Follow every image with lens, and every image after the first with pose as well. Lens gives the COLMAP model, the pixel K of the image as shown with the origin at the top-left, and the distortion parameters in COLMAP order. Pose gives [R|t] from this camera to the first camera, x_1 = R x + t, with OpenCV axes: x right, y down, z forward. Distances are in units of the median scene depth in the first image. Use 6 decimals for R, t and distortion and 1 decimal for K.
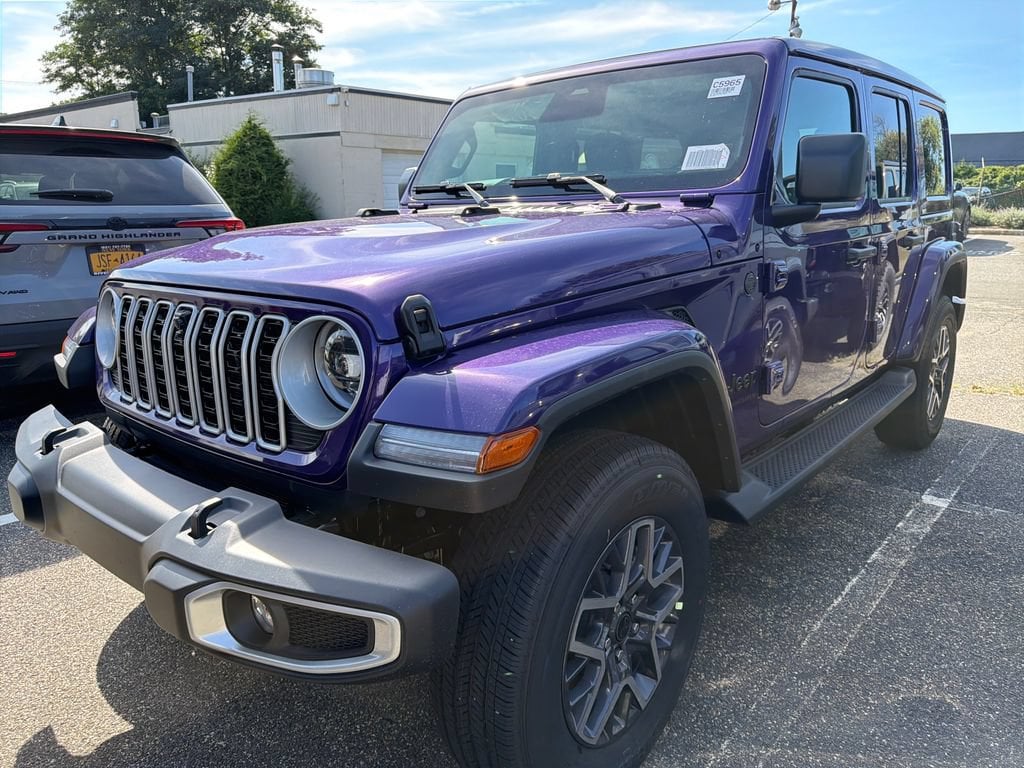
lens RADIAL K [[754.8, 0, 510.6], [0, 754.8, 380.0], [0, 0, 1]] dist [-0.001656, -0.003794]
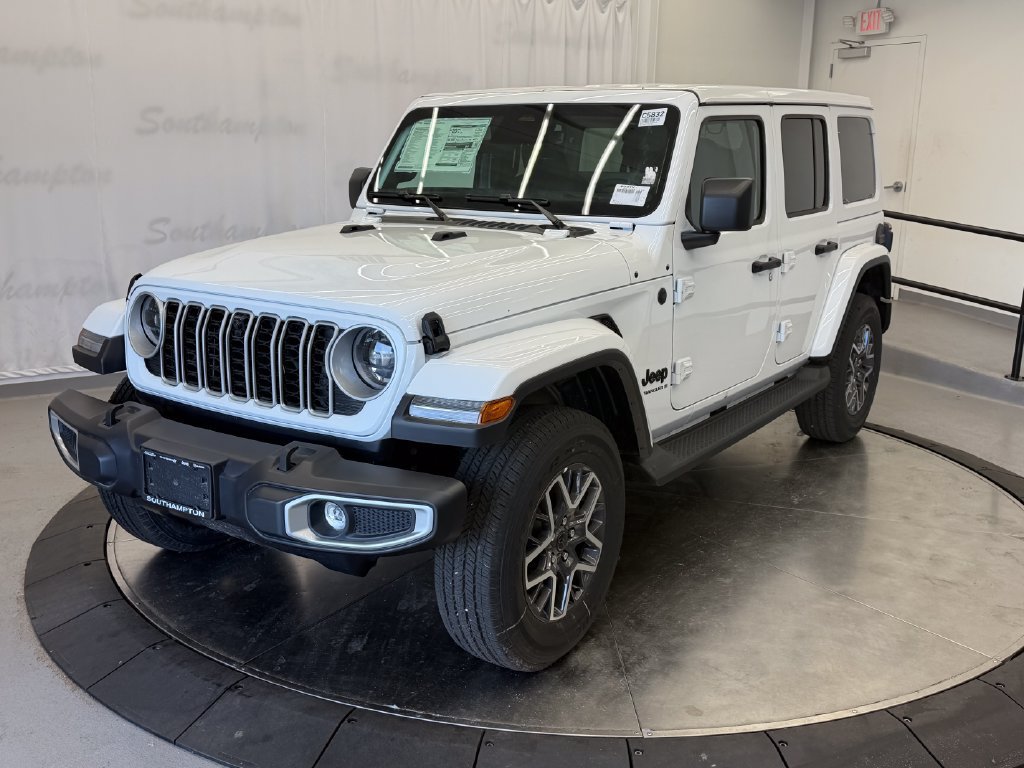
lens RADIAL K [[1155.9, 0, 515.5], [0, 1155.9, 385.2], [0, 0, 1]] dist [0.130771, 0.000000]
pose [[0.993318, 0.008911, 0.115062, -0.178543], [-0.009182, 0.999956, 0.001823, 0.023534], [-0.115041, -0.002868, 0.993357, -1.084573]]
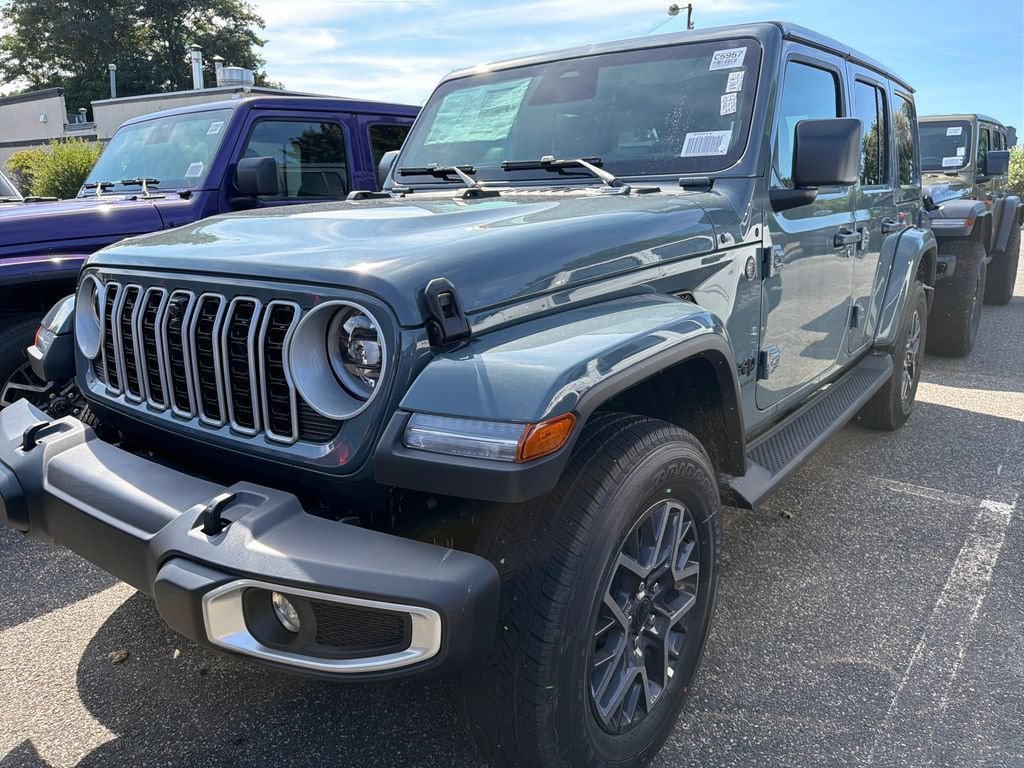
lens RADIAL K [[754.8, 0, 510.4], [0, 754.8, 385.7], [0, 0, 1]] dist [-0.001656, -0.003794]
pose [[0.997953, -0.011691, 0.062876, -0.076736], [0.010388, 0.999725, 0.021005, 0.003903], [-0.063104, -0.020309, 0.997800, 0.024445]]
